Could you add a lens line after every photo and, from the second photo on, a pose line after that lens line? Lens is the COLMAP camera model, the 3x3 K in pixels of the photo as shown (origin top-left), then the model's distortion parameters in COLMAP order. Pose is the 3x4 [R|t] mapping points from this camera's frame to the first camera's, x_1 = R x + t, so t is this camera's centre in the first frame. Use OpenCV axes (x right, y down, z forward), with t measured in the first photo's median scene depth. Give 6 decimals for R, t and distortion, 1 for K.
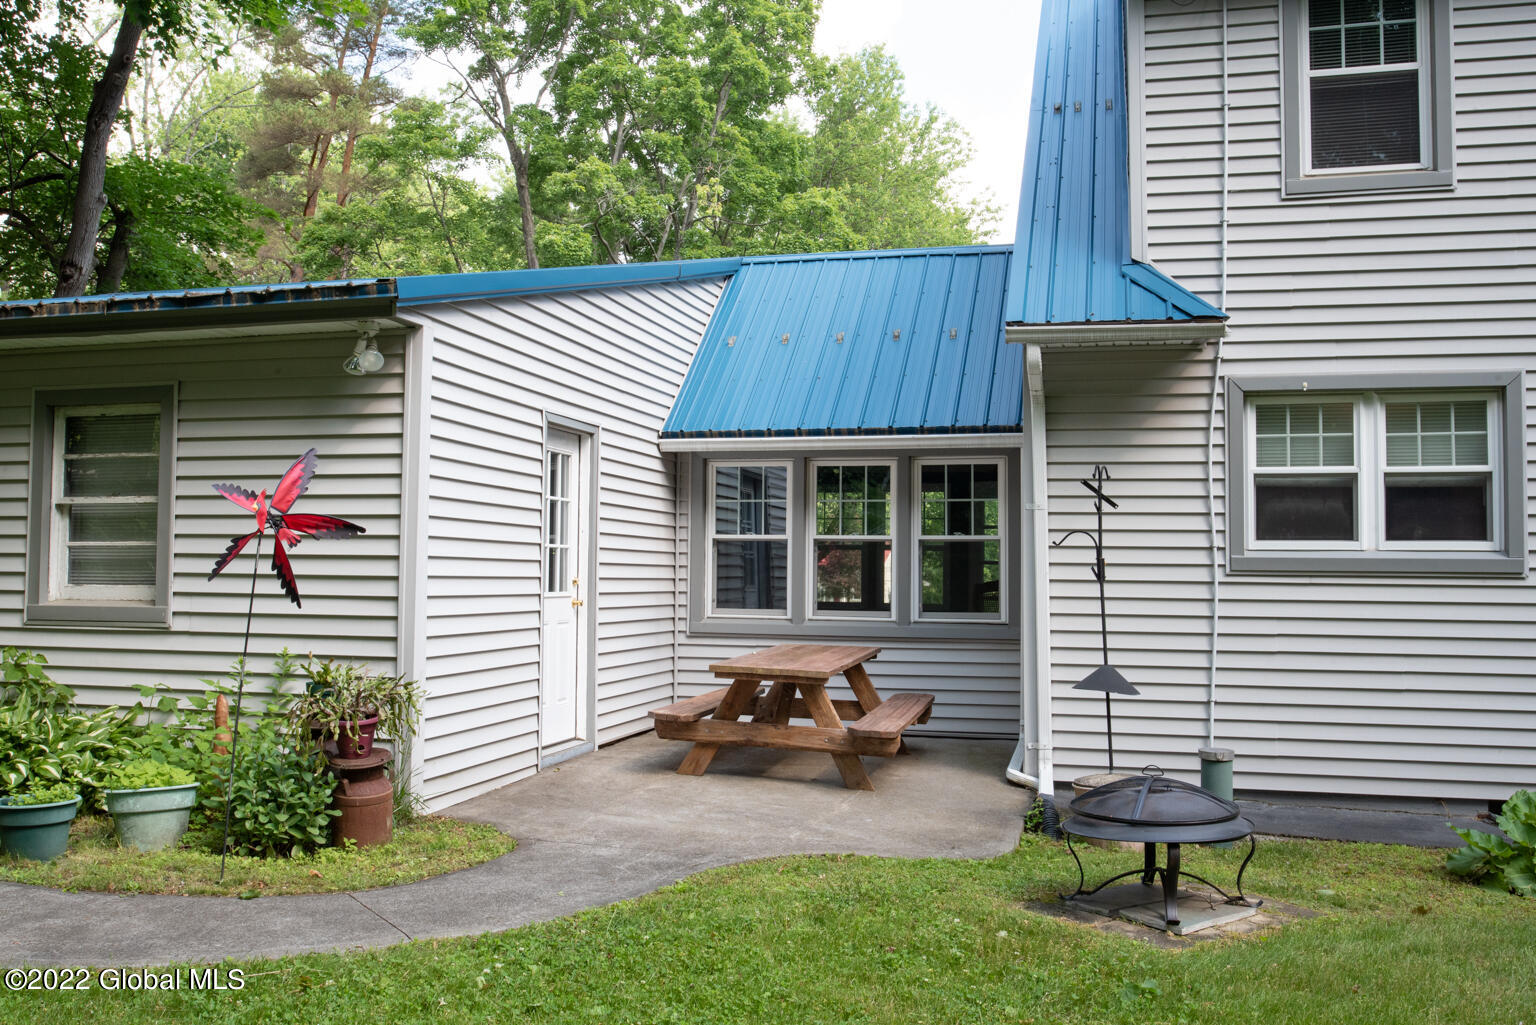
lens RADIAL K [[1310.6, 0, 768.0], [0, 1310.6, 512.5], [0, 0, 1]] dist [-0.061024, 0.001503]
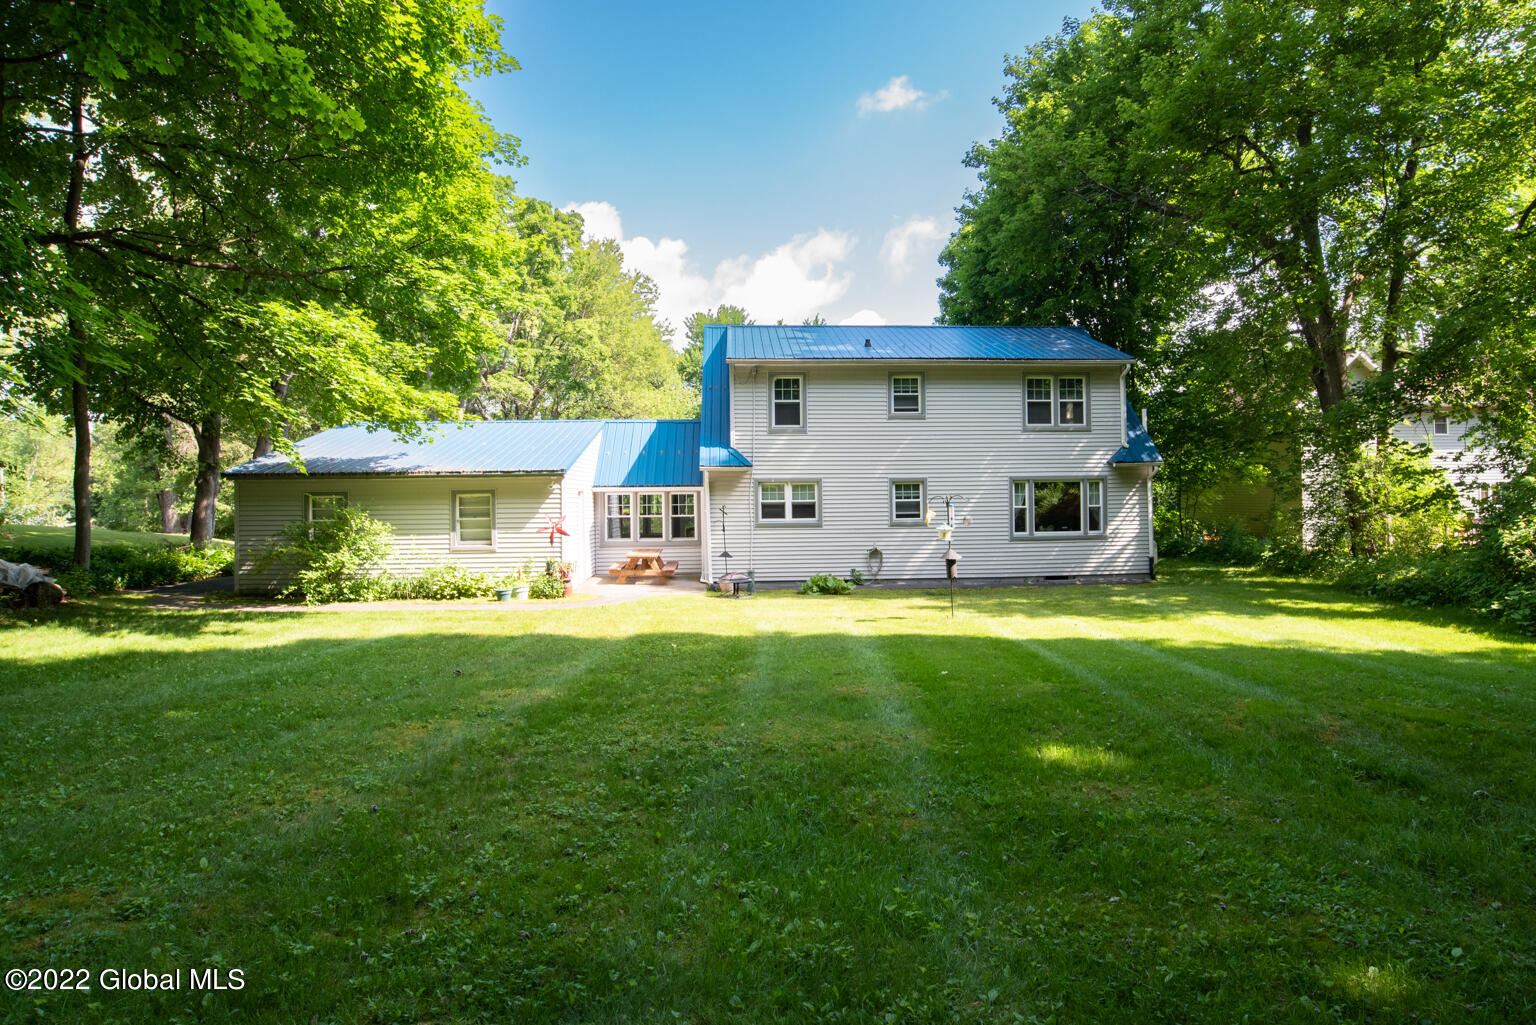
lens RADIAL K [[885.8, 0, 753.2], [0, 885.8, 461.9], [0, 0, 1]] dist [-0.043578, 0.000630]
pose [[0.959006, -0.012575, 0.283106, -0.422359], [0.008816, 0.999855, 0.014546, -0.194880], [-0.283248, -0.011454, 0.958978, -1.618094]]
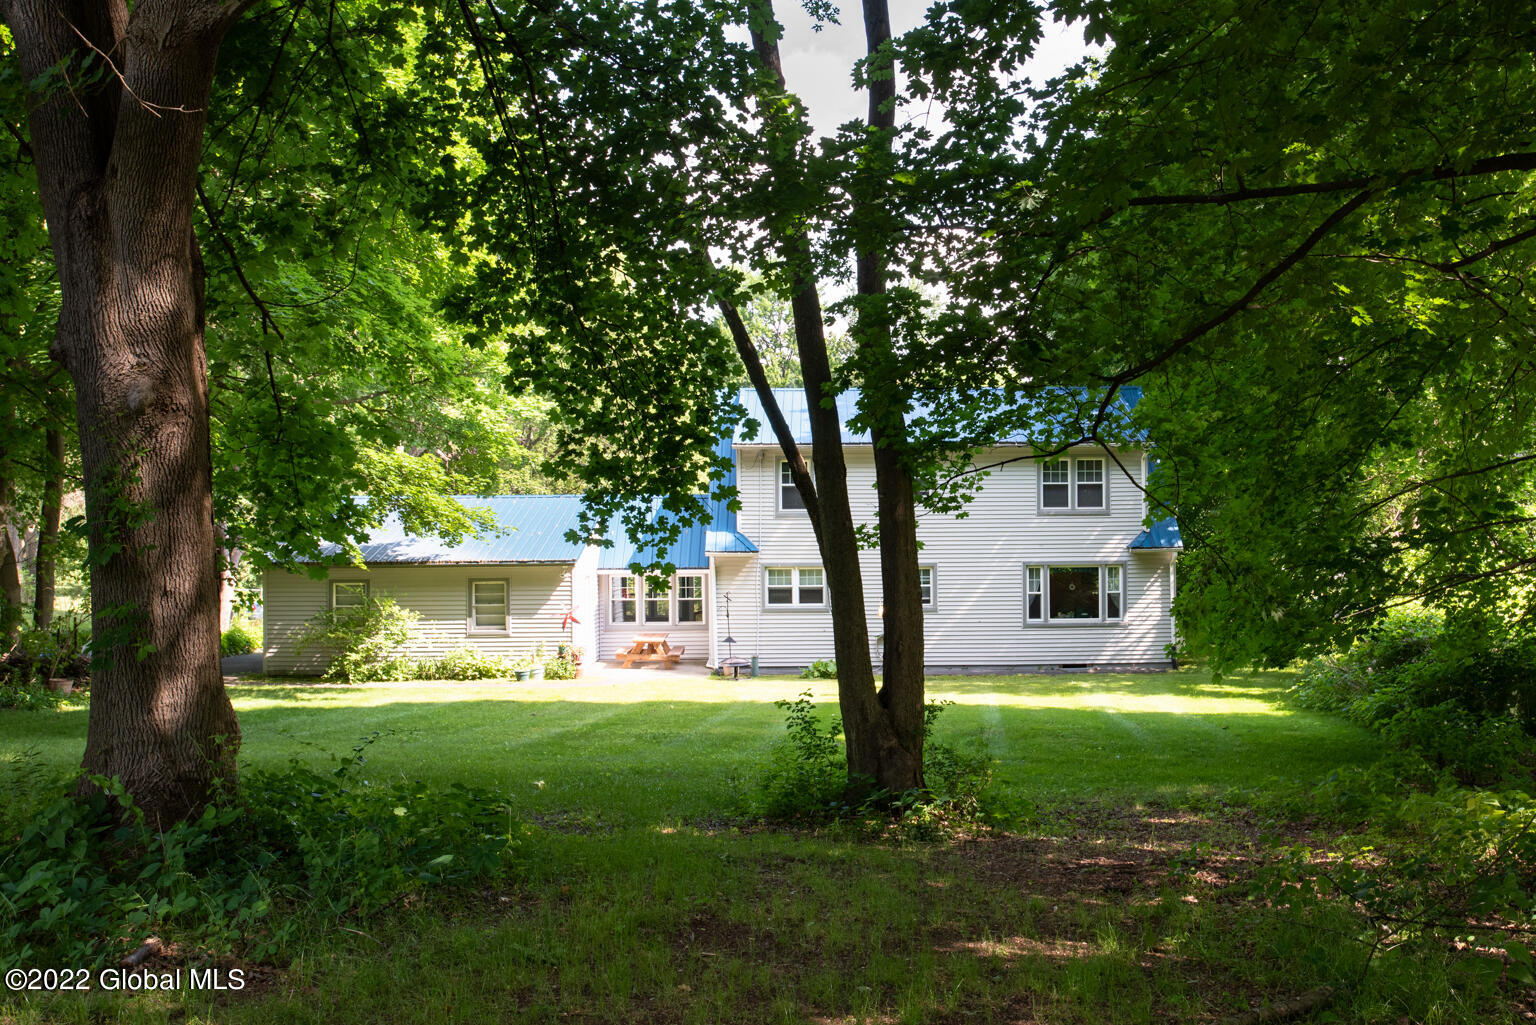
lens RADIAL K [[1465.7, 0, 768.0], [0, 1465.7, 512.5], [0, 0, 1]] dist [-0.022141, -0.015125]
pose [[0.970216, -0.015682, 0.241733, -0.704519], [0.007865, 0.999416, 0.033267, -0.407263], [-0.242113, -0.030375, 0.969772, -3.340638]]
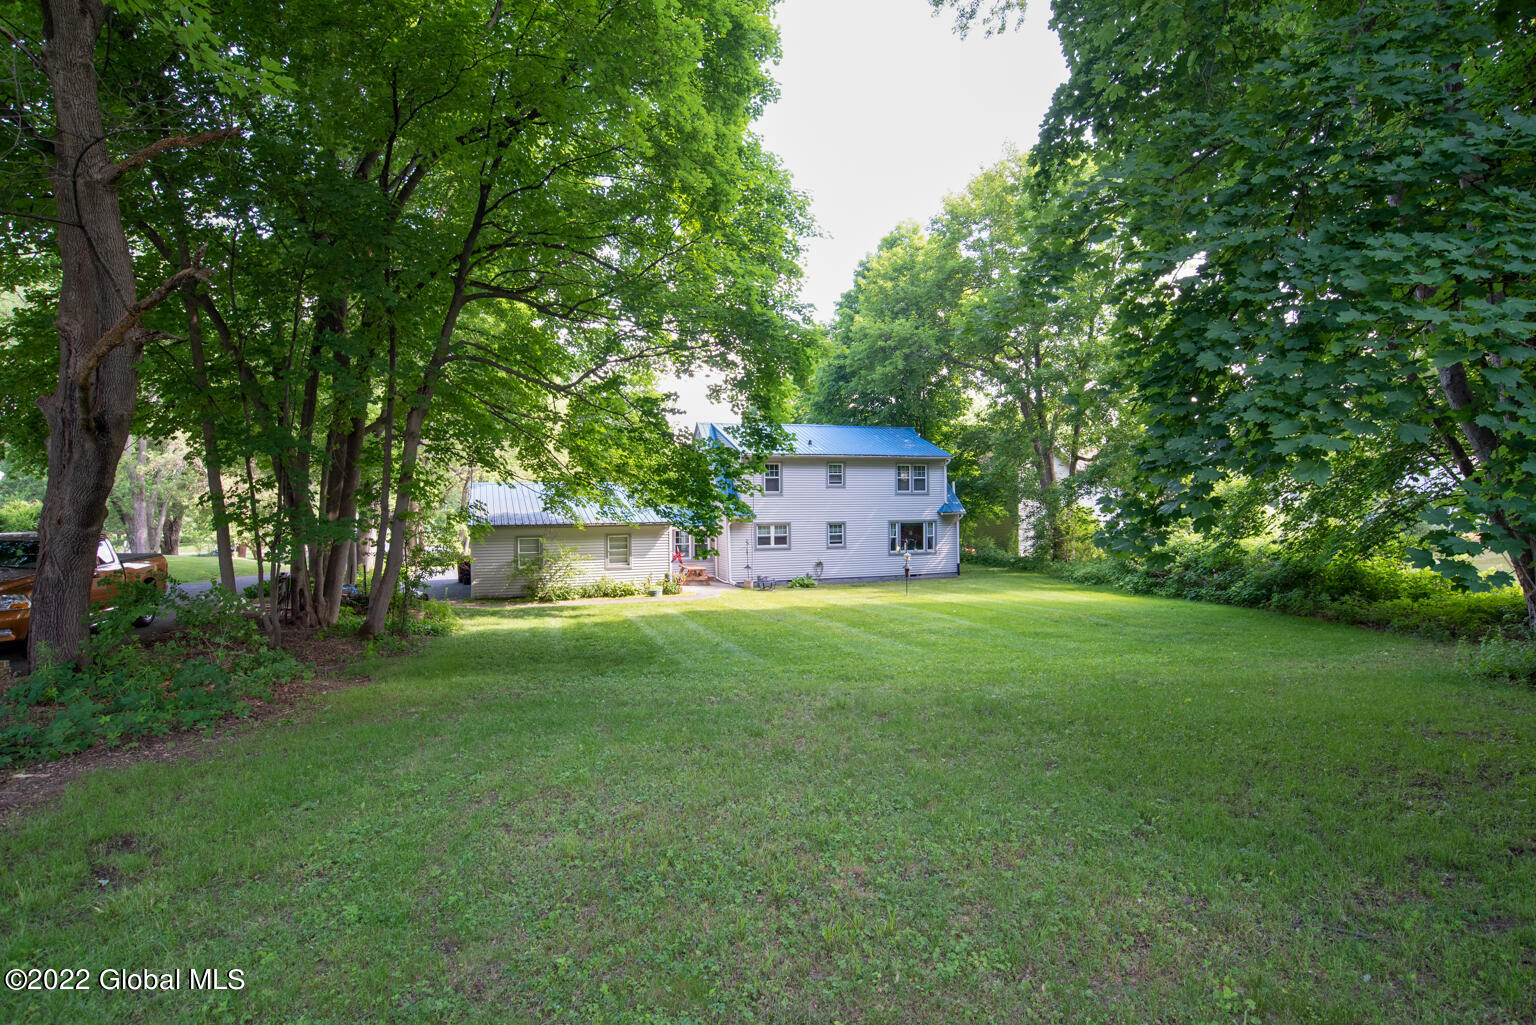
lens RADIAL K [[790.7, 0, 774.6], [0, 790.7, 510.4], [0, 0, 1]] dist [-0.052576, 0.000414]
pose [[0.831252, -0.026308, 0.555272, -1.881919], [-0.007096, 0.998296, 0.057922, -0.410113], [-0.555850, -0.052088, 0.829649, -2.535009]]
